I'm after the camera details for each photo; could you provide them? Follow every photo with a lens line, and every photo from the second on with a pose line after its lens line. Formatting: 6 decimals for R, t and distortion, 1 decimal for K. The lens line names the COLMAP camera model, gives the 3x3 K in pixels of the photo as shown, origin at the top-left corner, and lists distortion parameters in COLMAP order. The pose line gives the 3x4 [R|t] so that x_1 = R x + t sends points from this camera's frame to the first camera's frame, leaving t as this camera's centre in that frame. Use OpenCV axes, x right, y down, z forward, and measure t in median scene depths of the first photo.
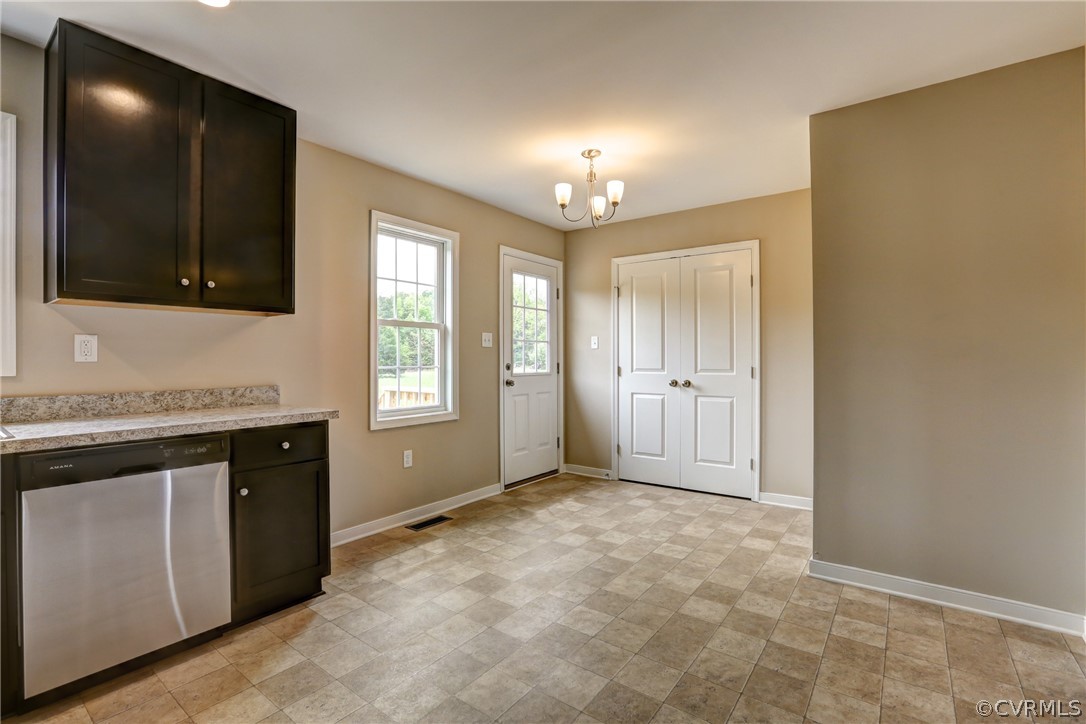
lens RADIAL K [[499.3, 0, 541.8], [0, 499.3, 361.1], [0, 0, 1]] dist [-0.001876, -0.000258]
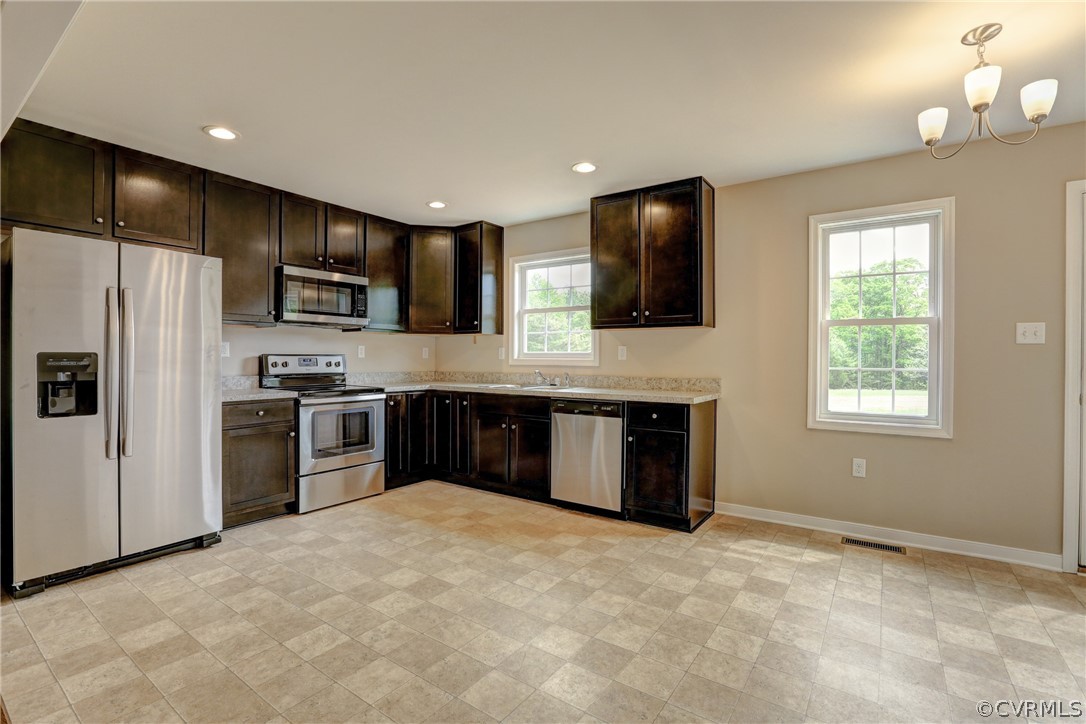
lens RADIAL K [[493.1, 0, 546.4], [0, 493.1, 359.8], [0, 0, 1]] dist [-0.026081, 0.001409]
pose [[0.045208, 0.009029, -0.998937, 0.607119], [-0.007058, 0.999937, 0.008719, -0.008557], [0.998953, 0.006656, 0.045269, 0.380433]]
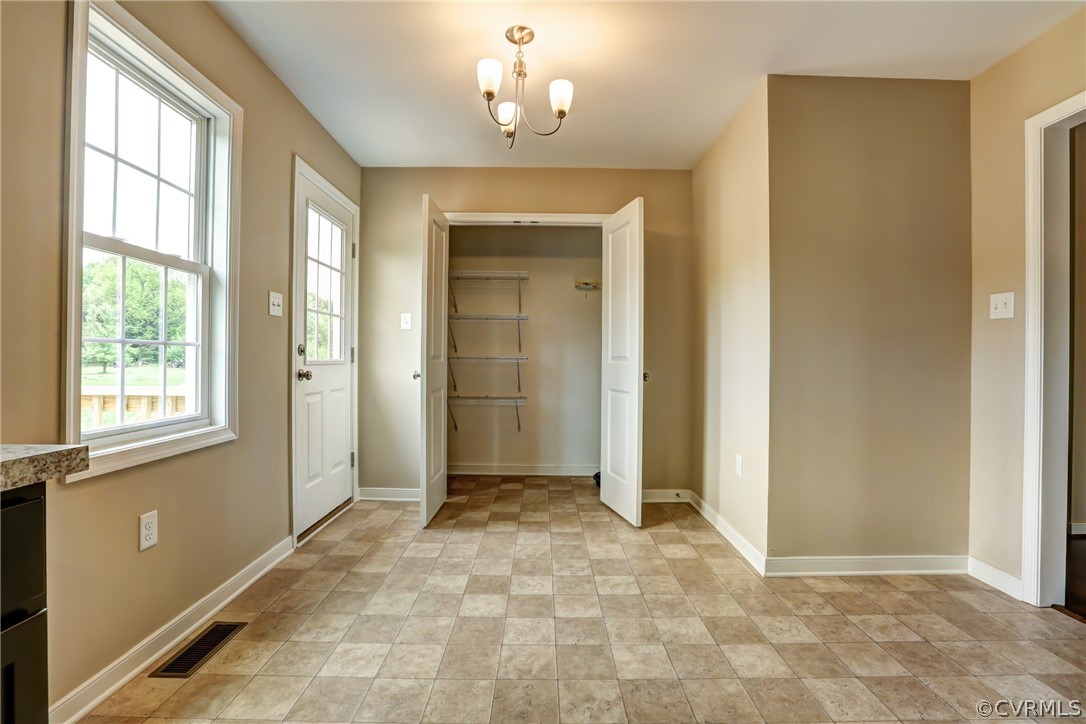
lens RADIAL K [[493.1, 0, 546.4], [0, 493.1, 359.8], [0, 0, 1]] dist [-0.026081, 0.001409]
pose [[0.794944, 0.009826, 0.606603, -0.248142], [-0.009919, 0.999946, -0.003199, 0.028441], [-0.606602, -0.003474, 0.794998, 0.393590]]
